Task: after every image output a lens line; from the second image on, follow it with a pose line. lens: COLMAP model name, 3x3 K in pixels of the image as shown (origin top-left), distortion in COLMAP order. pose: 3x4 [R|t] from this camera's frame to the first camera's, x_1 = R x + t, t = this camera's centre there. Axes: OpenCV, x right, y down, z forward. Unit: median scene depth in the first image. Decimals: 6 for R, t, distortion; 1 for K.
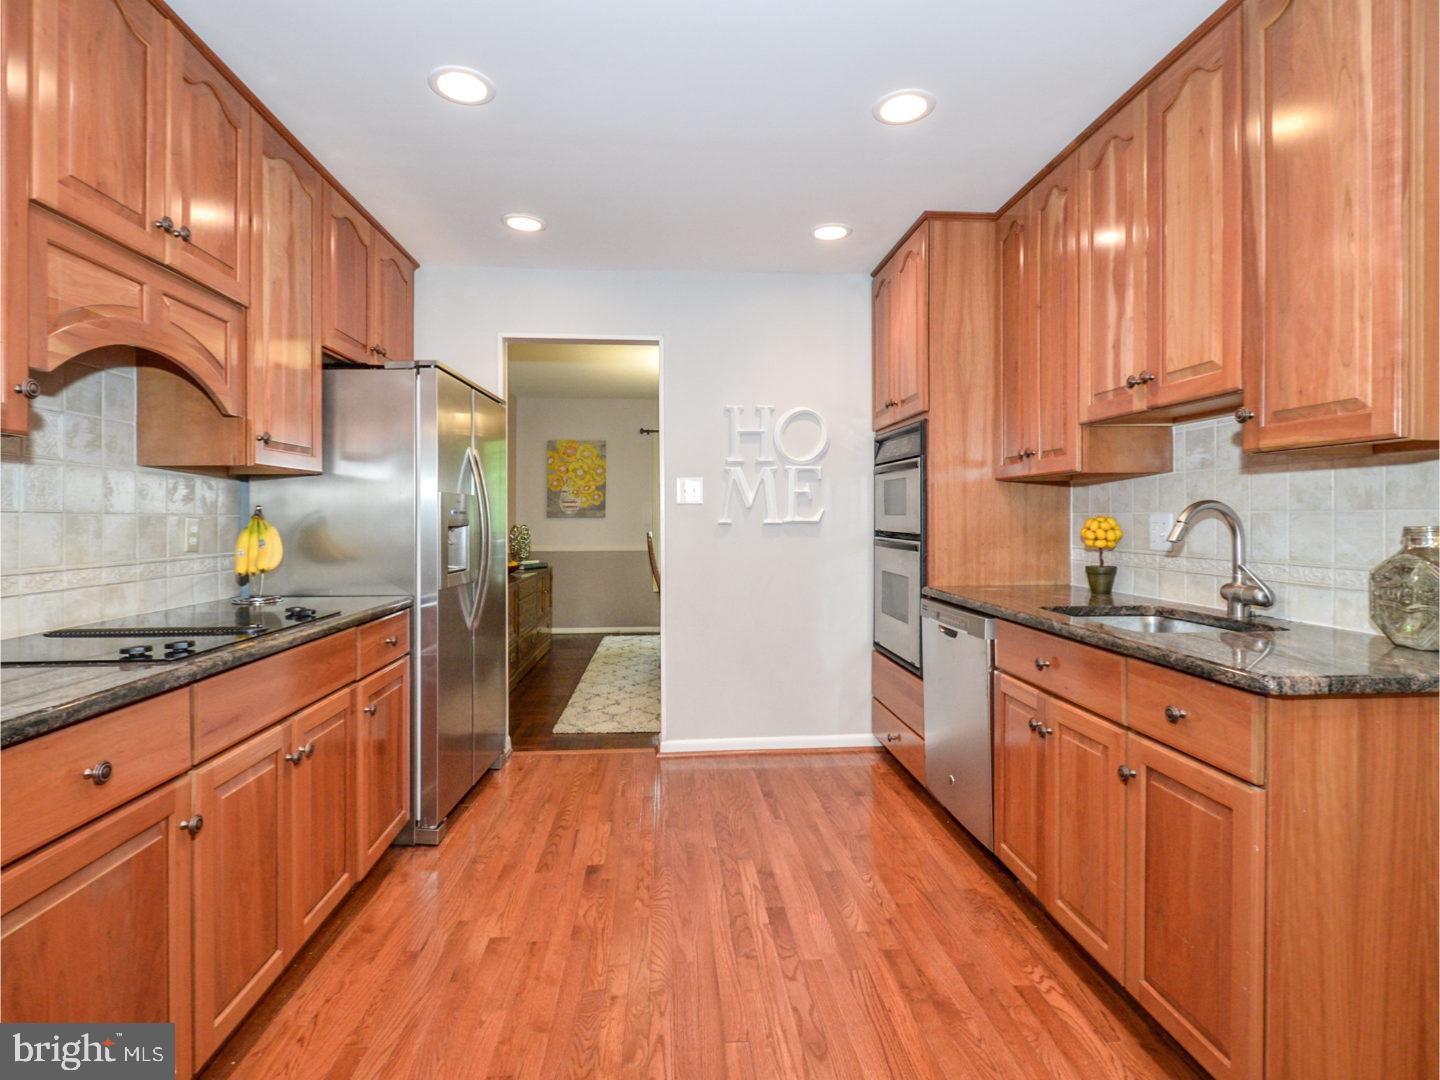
lens RADIAL K [[750.1, 0, 706.7], [0, 750.1, 517.2], [0, 0, 1]] dist [0.003772, -0.004135]
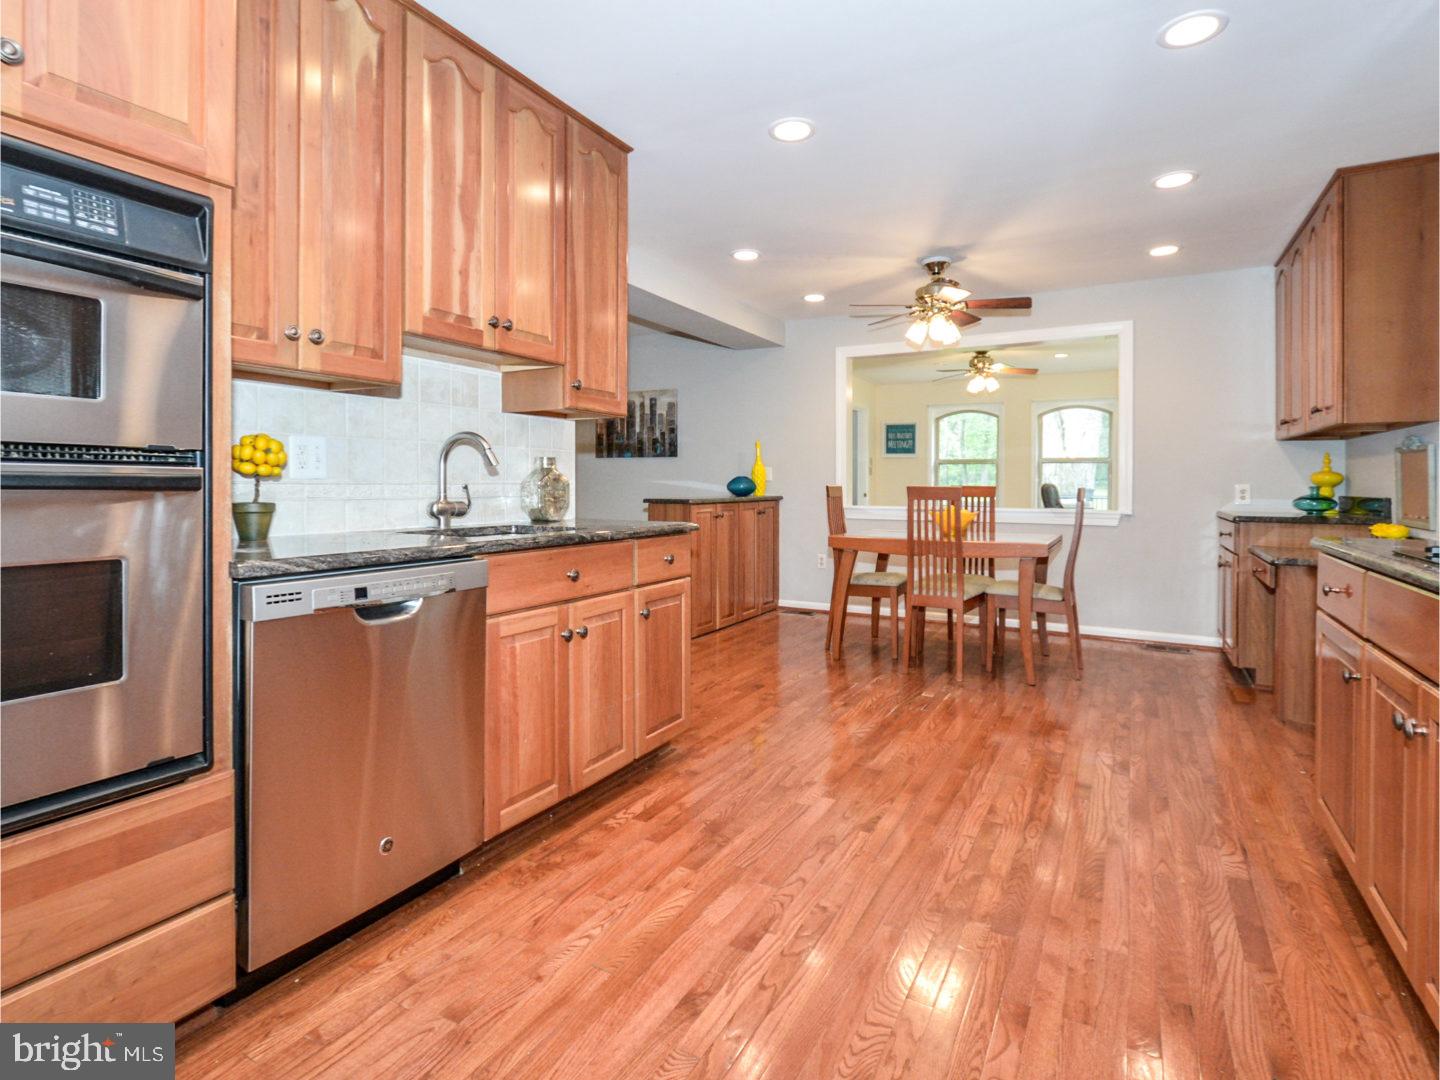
lens RADIAL K [[750.1, 0, 705.0], [0, 750.1, 498.3], [0, 0, 1]] dist [0.003772, -0.004135]
pose [[-0.836180, -0.011485, 0.548335, -0.335028], [-0.002059, 0.999839, 0.017803, 0.066552], [-0.548451, 0.013758, -0.836070, 1.913789]]
